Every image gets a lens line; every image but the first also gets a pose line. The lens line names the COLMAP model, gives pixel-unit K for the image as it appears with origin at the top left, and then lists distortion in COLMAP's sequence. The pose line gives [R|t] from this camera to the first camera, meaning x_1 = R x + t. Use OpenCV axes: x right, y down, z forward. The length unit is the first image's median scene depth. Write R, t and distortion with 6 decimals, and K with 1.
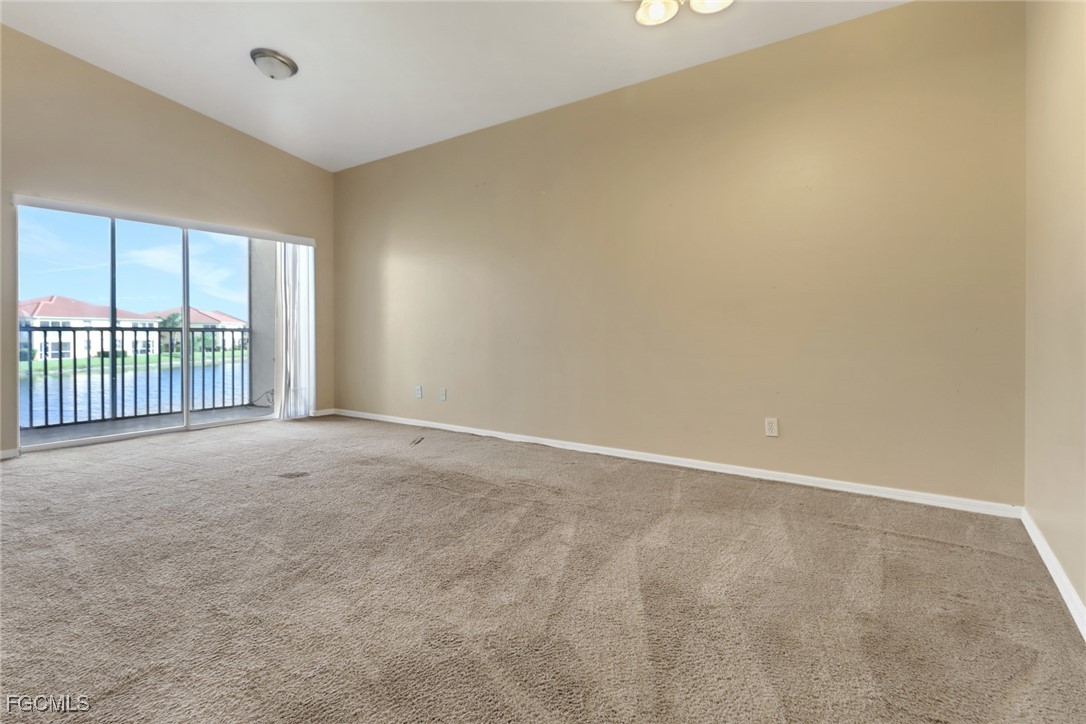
lens RADIAL K [[532.5, 0, 543.4], [0, 532.5, 339.0], [0, 0, 1]] dist [0.004040, 0.000208]
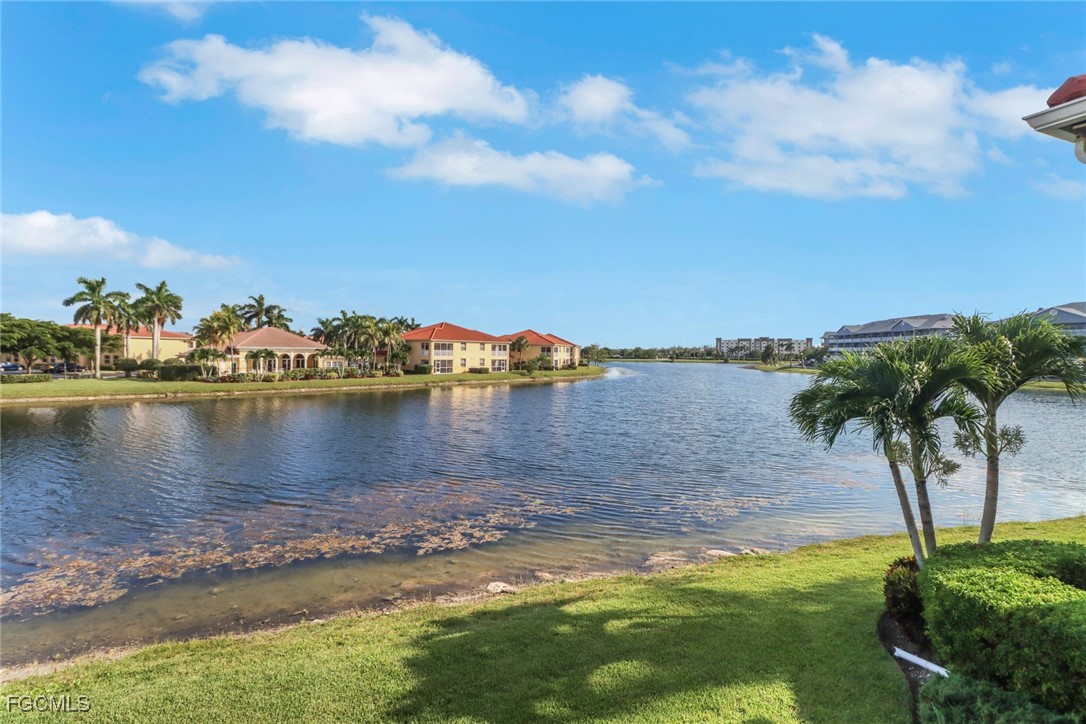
lens RADIAL K [[517.5, 0, 542.6], [0, 517.5, 349.8], [0, 0, 1]] dist [0.021286, -0.016775]
pose [[0.852635, 0.008410, -0.522439, -1.447172], [-0.017703, 0.999761, -0.012797, -0.124366], [0.522206, 0.020160, 0.852581, 1.540448]]
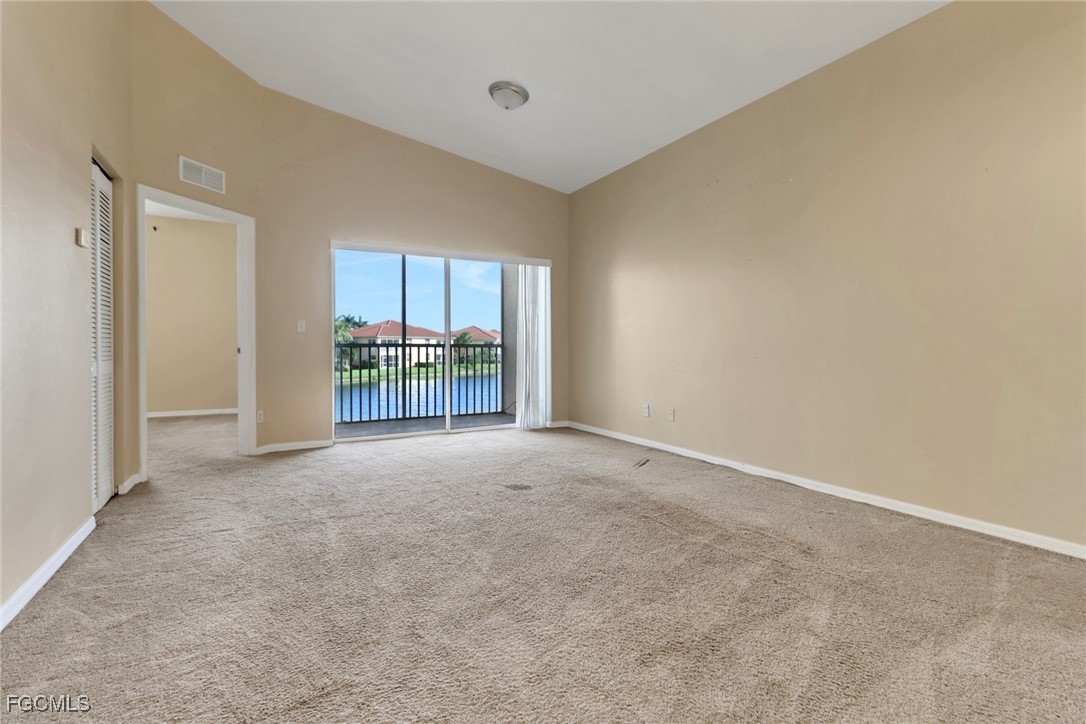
lens RADIAL K [[517.5, 0, 542.6], [0, 517.5, 349.8], [0, 0, 1]] dist [0.021286, -0.016775]
pose [[0.897065, 0.000372, -0.441898, 0.017255], [-0.003907, 0.999967, -0.007090, -0.002944], [0.441881, 0.008086, 0.897037, 0.141546]]
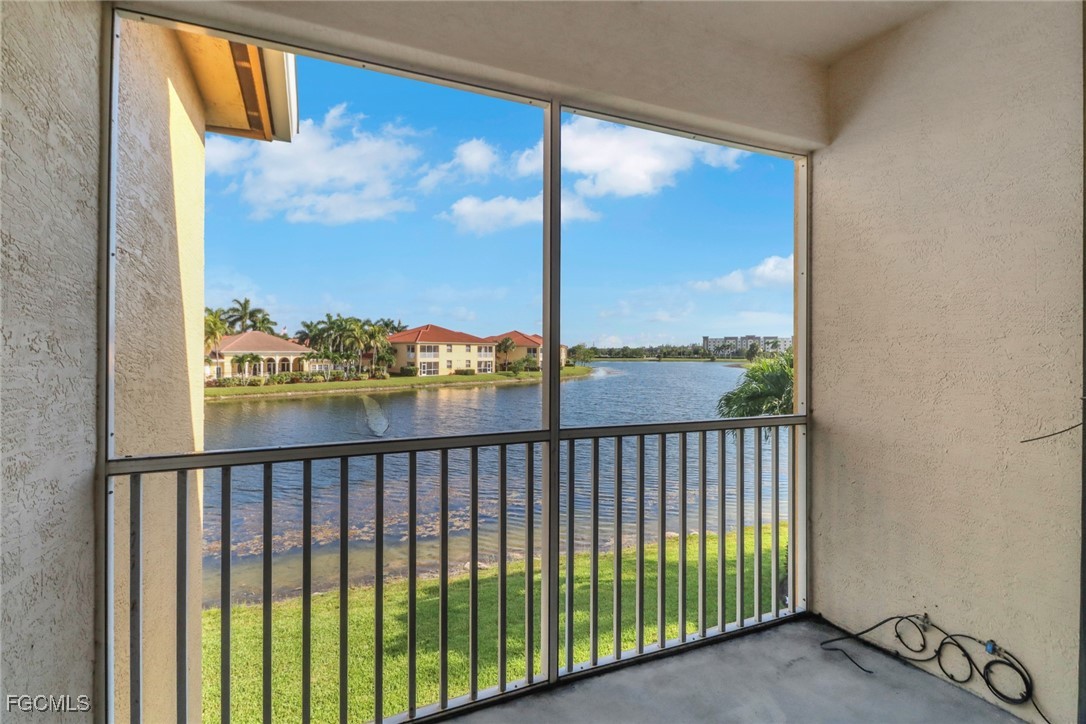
lens RADIAL K [[517.5, 0, 542.6], [0, 517.5, 349.8], [0, 0, 1]] dist [0.021286, -0.016775]
pose [[0.865594, -0.000005, -0.500746, -1.272947], [-0.008098, 0.999869, -0.014009, -0.149350], [0.500681, 0.016181, 0.865481, 1.375663]]
